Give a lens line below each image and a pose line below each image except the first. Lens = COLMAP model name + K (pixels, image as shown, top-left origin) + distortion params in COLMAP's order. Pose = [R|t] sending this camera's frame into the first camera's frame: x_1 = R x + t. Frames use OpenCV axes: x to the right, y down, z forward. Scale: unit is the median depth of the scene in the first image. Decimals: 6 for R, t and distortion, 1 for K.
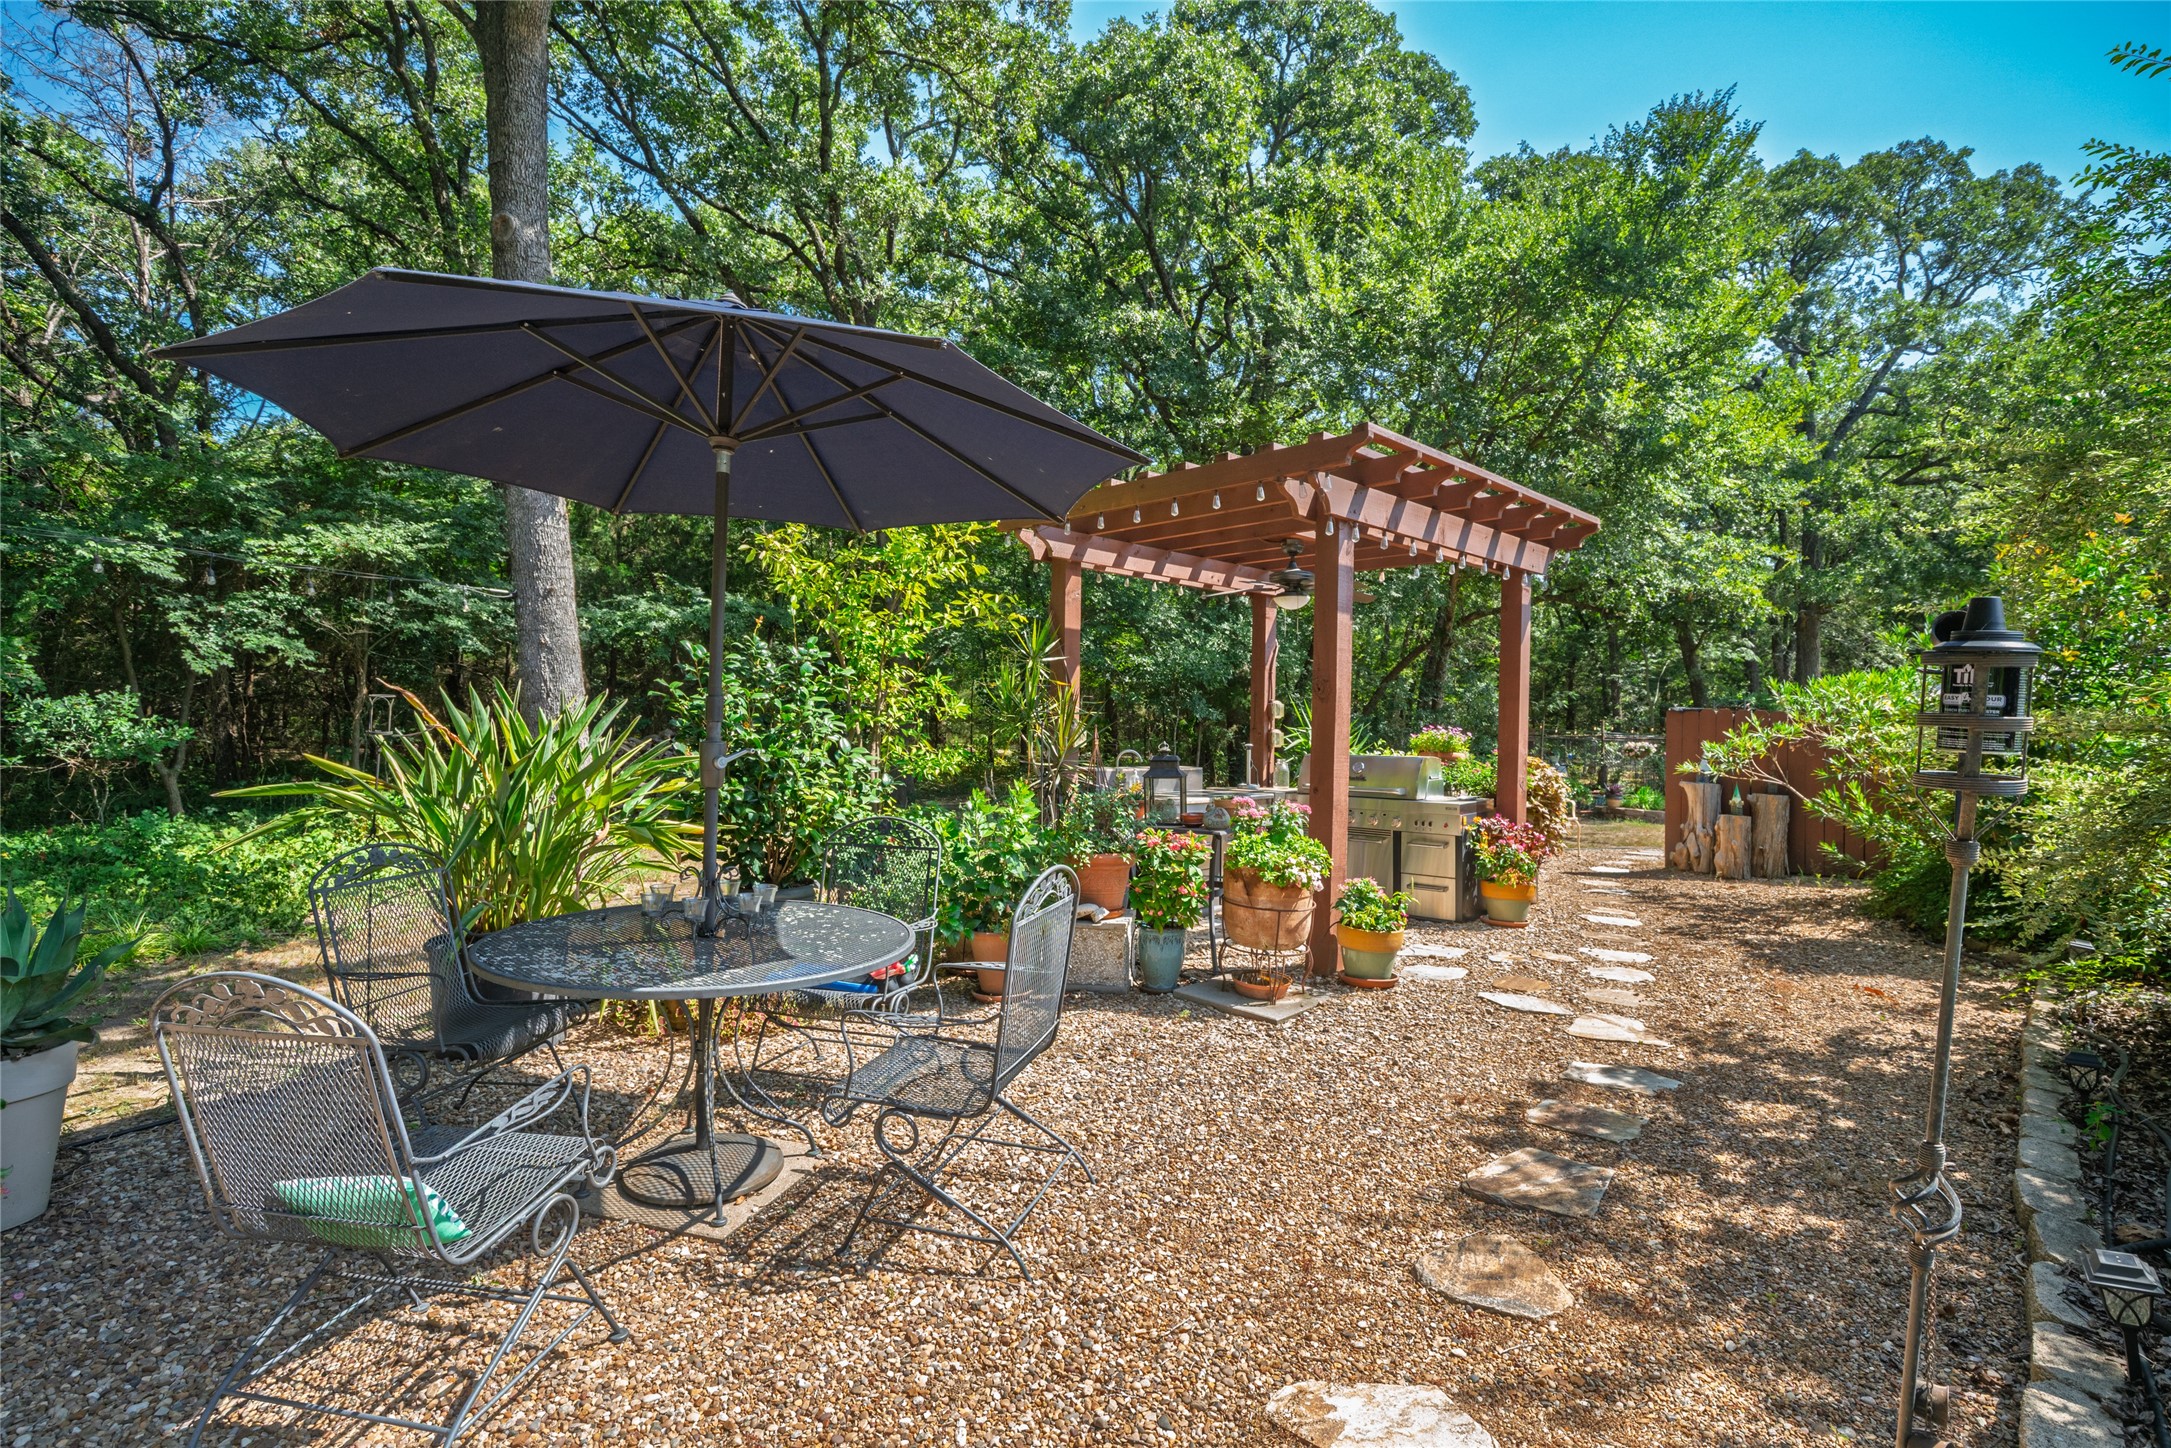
lens RADIAL K [[1077.1, 0, 1085.5], [0, 1077.1, 724.0], [0, 0, 1]] dist [-0.002160, -0.000573]
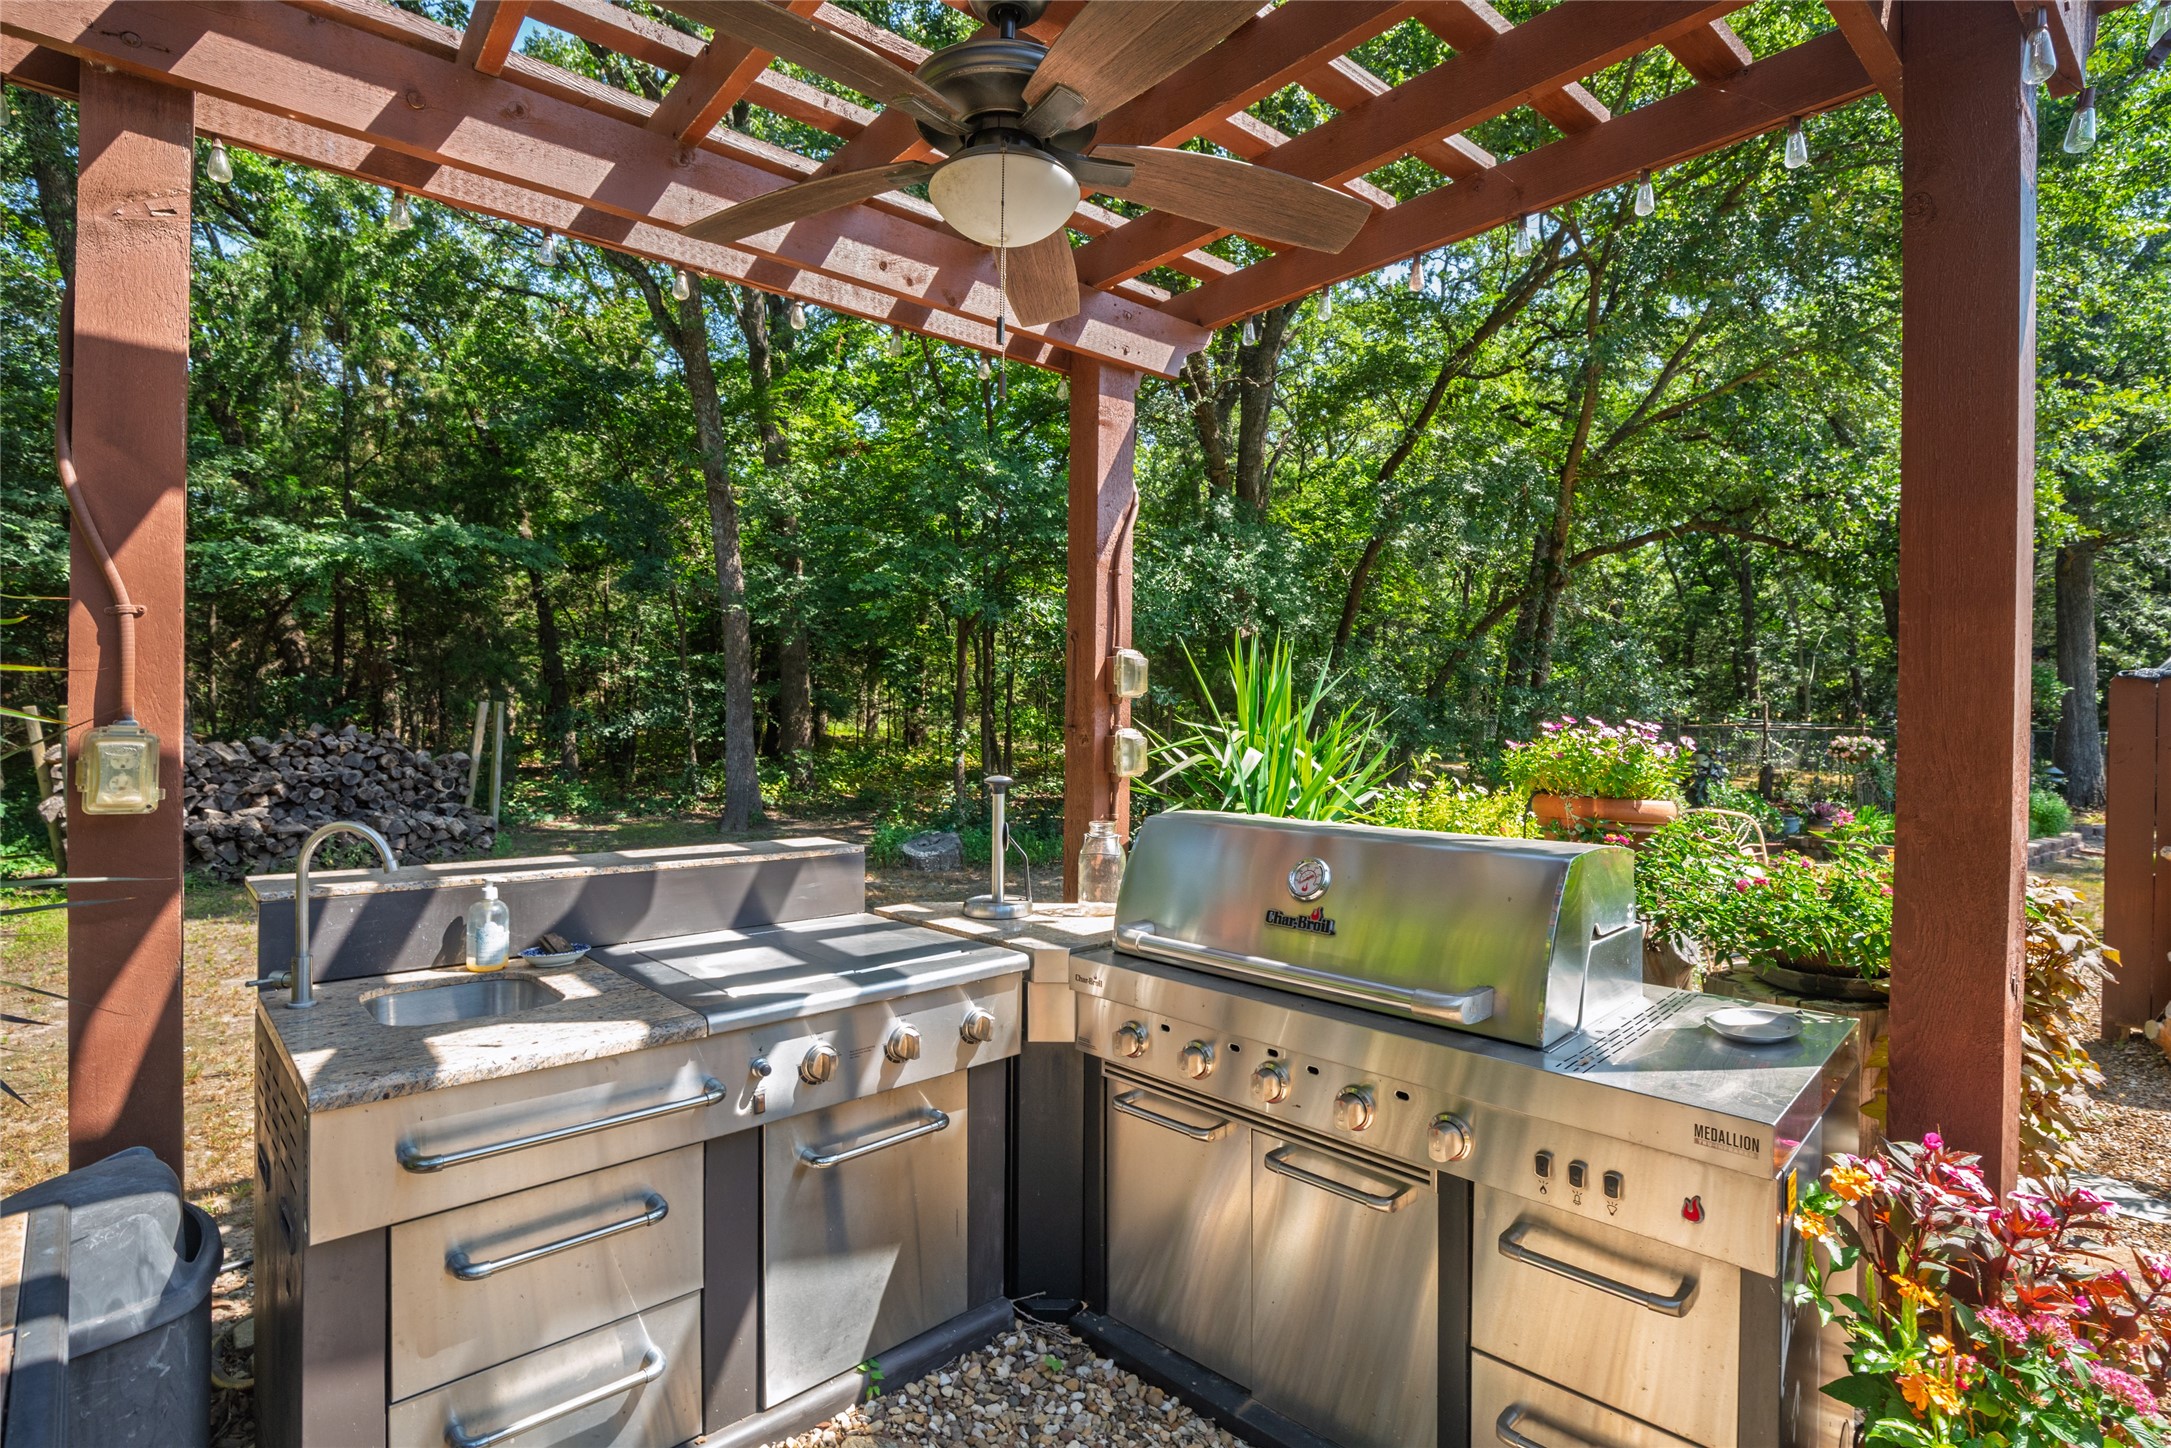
lens RADIAL K [[1077.1, 0, 1085.5], [0, 1077.1, 724.0], [0, 0, 1]] dist [-0.002160, -0.000573]
pose [[0.997571, -0.002858, -0.069602, 0.142130], [0.003724, 0.999917, 0.012304, -0.000969], [0.069561, -0.012533, 0.997499, 0.480492]]
